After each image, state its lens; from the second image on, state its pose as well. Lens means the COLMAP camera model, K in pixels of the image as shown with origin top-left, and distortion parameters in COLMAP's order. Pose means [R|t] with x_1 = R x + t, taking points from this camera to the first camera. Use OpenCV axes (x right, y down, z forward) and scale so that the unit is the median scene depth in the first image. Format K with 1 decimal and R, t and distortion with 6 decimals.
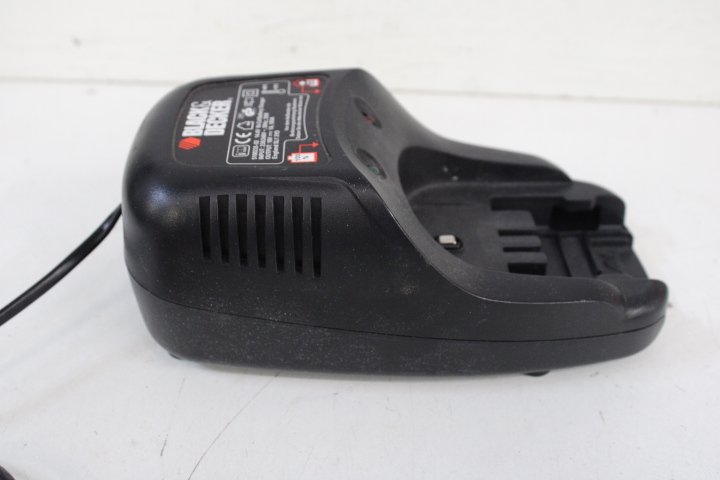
lens RADIAL K [[859.2, 0, 361.9], [0, 859.2, 239.9], [0, 0, 1]] dist [-0.066408, 0.000000]
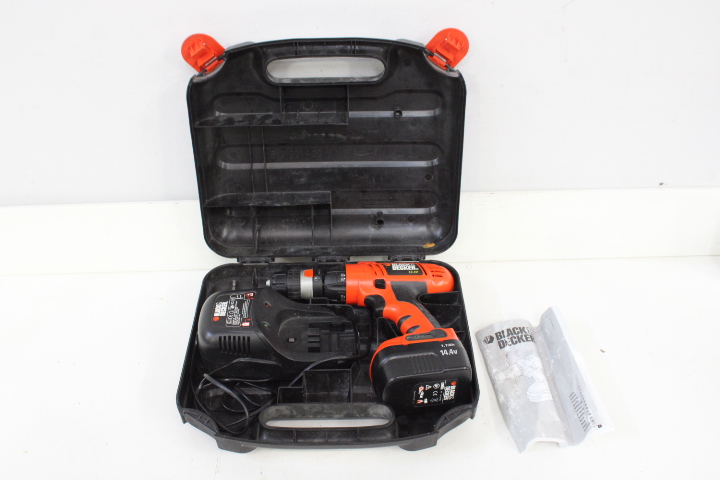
lens RADIAL K [[708.6, 0, 361.5], [0, 708.6, 236.9], [0, 0, 1]] dist [-0.102700, 0.000000]
pose [[0.999967, -0.007937, 0.001702, 0.413857], [0.007917, 0.999905, 0.011295, -0.480940], [-0.001791, -0.011281, 0.999935, -1.990013]]
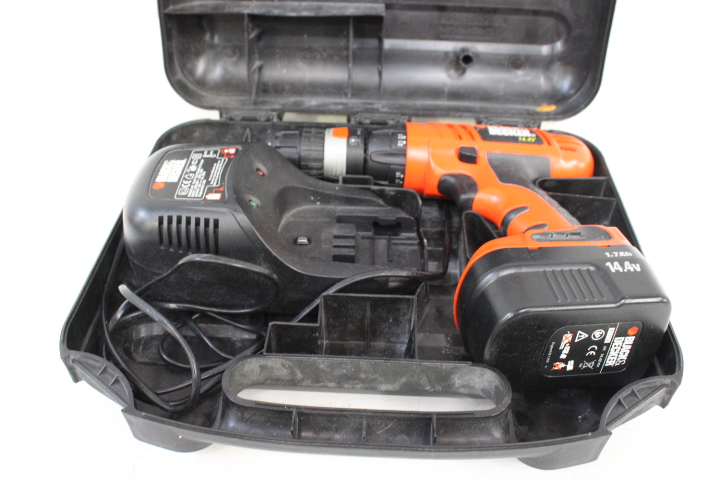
lens RADIAL K [[708.6, 0, 362.4], [0, 708.6, 233.3], [0, 0, 1]] dist [-0.102700, 0.000000]
pose [[0.998476, 0.044924, -0.032068, 0.301162], [-0.043845, 0.998473, 0.033605, -0.076240], [0.033529, -0.032147, 0.998921, -0.545172]]
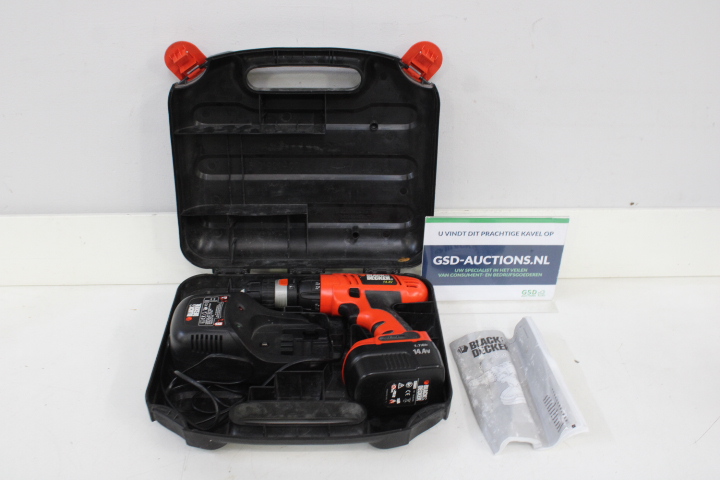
lens RADIAL K [[708.6, 0, 360.0], [0, 708.6, 241.5], [0, 0, 1]] dist [-0.102700, 0.000000]
pose [[0.999620, 0.006358, 0.026837, 0.439354], [-0.004023, 0.996271, -0.086186, -0.180374], [-0.027285, 0.086046, 0.995918, -2.010042]]
